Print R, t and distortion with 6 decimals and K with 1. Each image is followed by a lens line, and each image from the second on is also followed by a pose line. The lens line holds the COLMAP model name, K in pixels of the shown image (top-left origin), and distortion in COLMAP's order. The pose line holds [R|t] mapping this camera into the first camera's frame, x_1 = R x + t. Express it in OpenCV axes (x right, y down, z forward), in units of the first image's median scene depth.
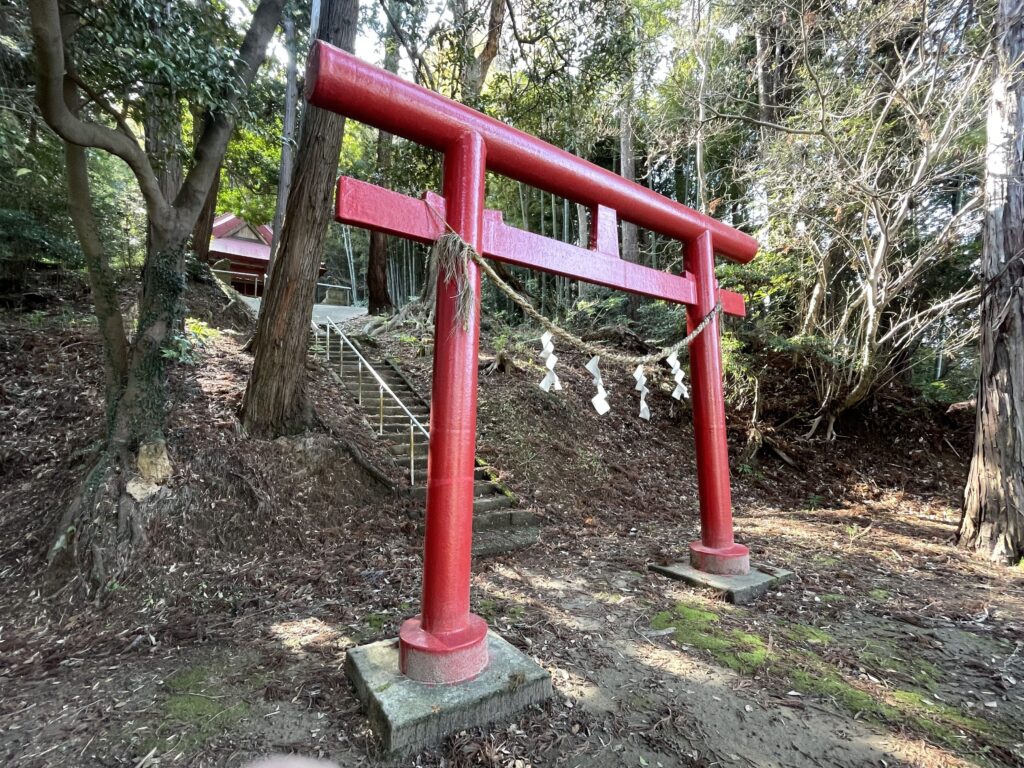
lens RADIAL K [[485.8, 0, 511.6], [0, 485.8, 383.2], [0, 0, 1]] dist [-0.003460, 0.002481]
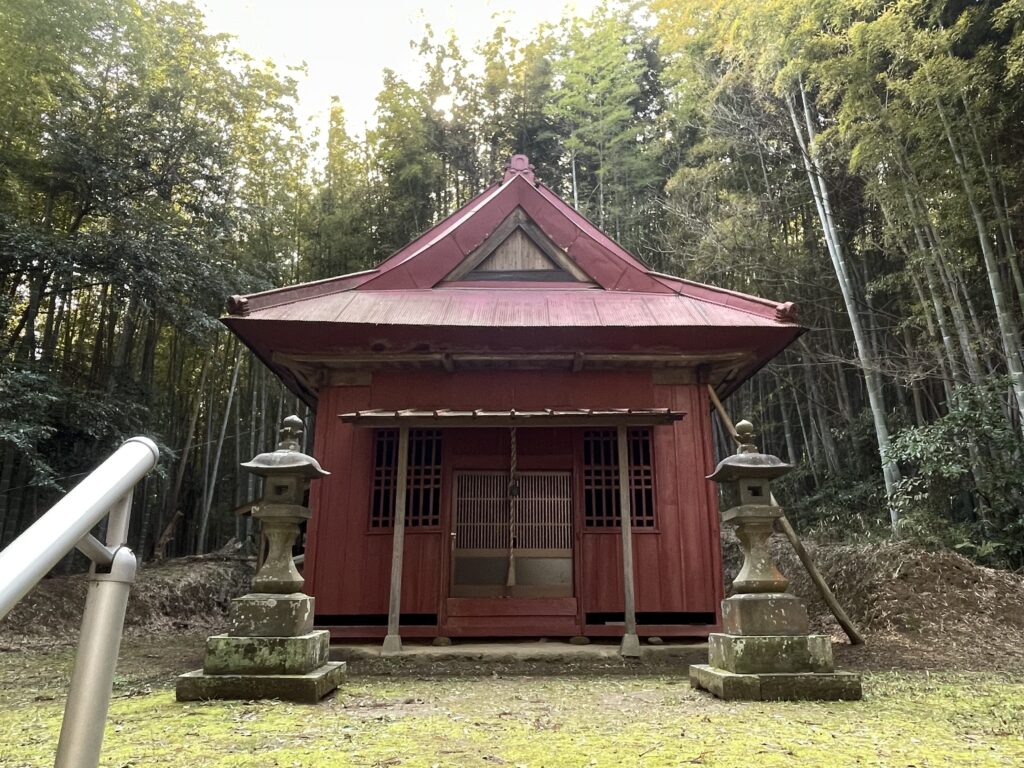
lens RADIAL K [[742.9, 0, 516.9], [0, 742.9, 381.4], [0, 0, 1]] dist [0.004213, -0.009957]
pose [[0.817134, -0.140081, -0.559168, -1.495967], [0.034147, 0.980084, -0.195628, -0.711883], [0.575435, 0.140760, 0.805643, 3.171711]]
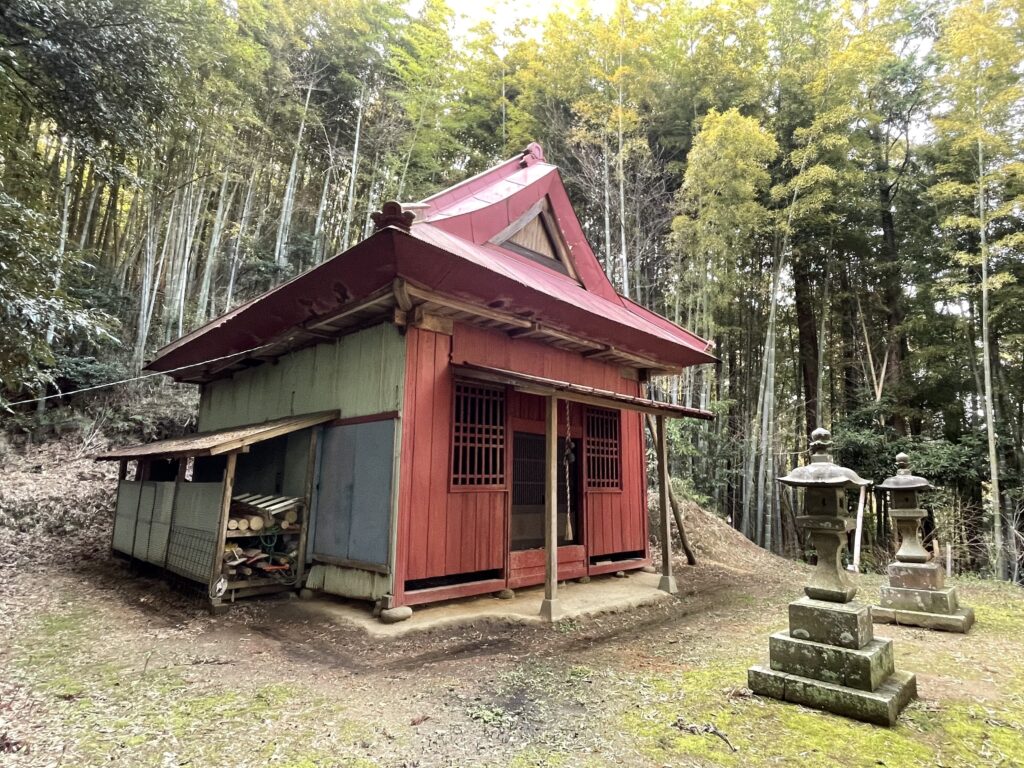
lens RADIAL K [[592.0, 0, 518.7], [0, 592.0, 378.1], [0, 0, 1]] dist [0.000836, 0.001894]
pose [[0.979548, 0.069151, 0.188957, -3.077901], [-0.050133, 0.993350, -0.103642, -0.851779], [-0.194868, 0.092049, 0.976501, 3.054381]]
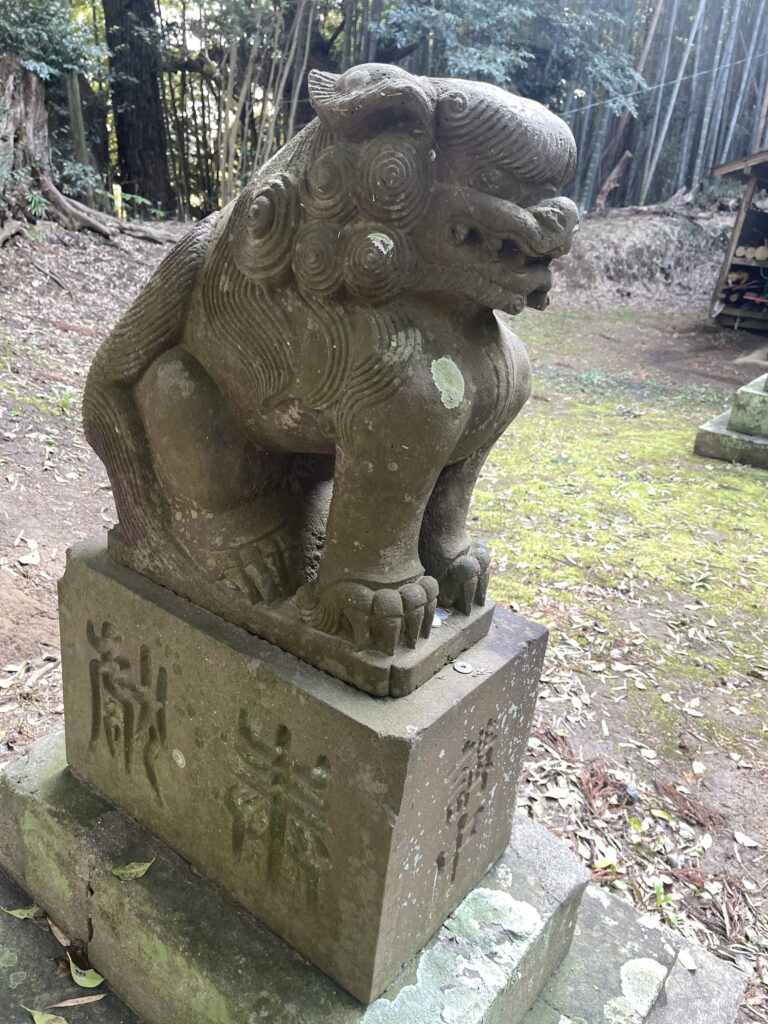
lens RADIAL K [[778.9, 0, 360.2], [0, 778.9, 522.9], [0, 0, 1]] dist [0.047047, -0.057277]
pose [[0.277312, 0.412192, -0.867868, -1.744225], [-0.022427, 0.905827, 0.423054, -0.807127], [0.960518, -0.097854, 0.260441, 3.146484]]
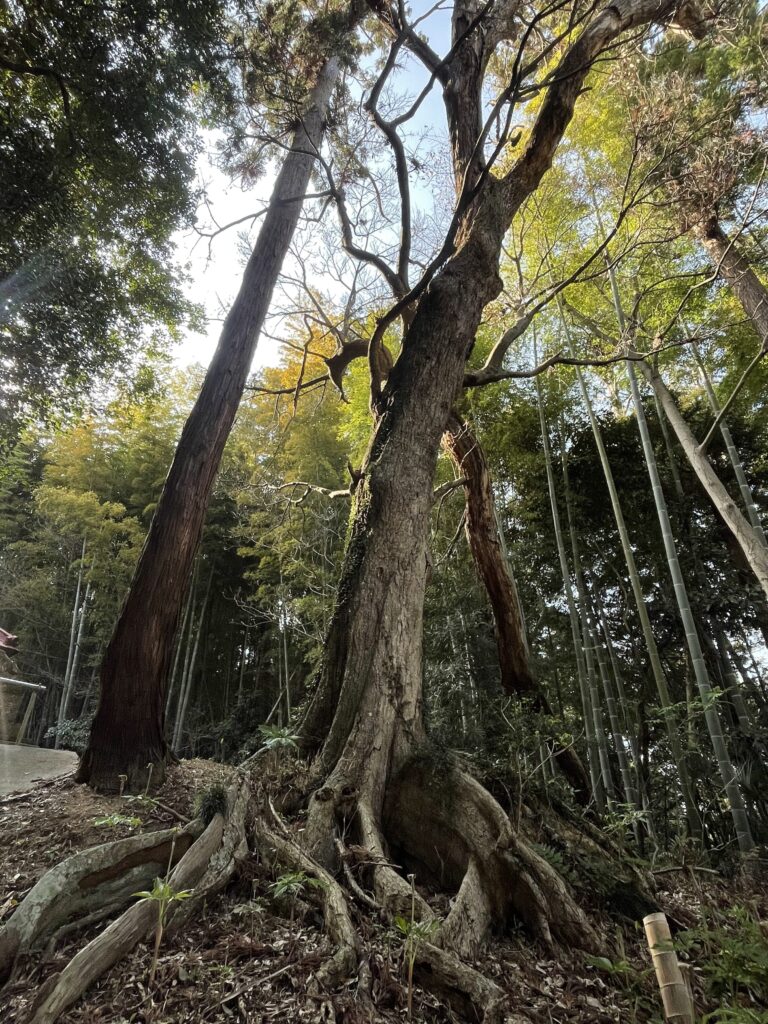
lens RADIAL K [[563.7, 0, 378.1], [0, 563.7, 510.6], [0, 0, 1]] dist [0.003103, 0.002937]
pose [[0.984948, 0.104943, 0.137349, -0.587366], [-0.020589, 0.860176, -0.509582, -0.366988], [-0.171621, 0.499084, 0.849389, 1.956431]]
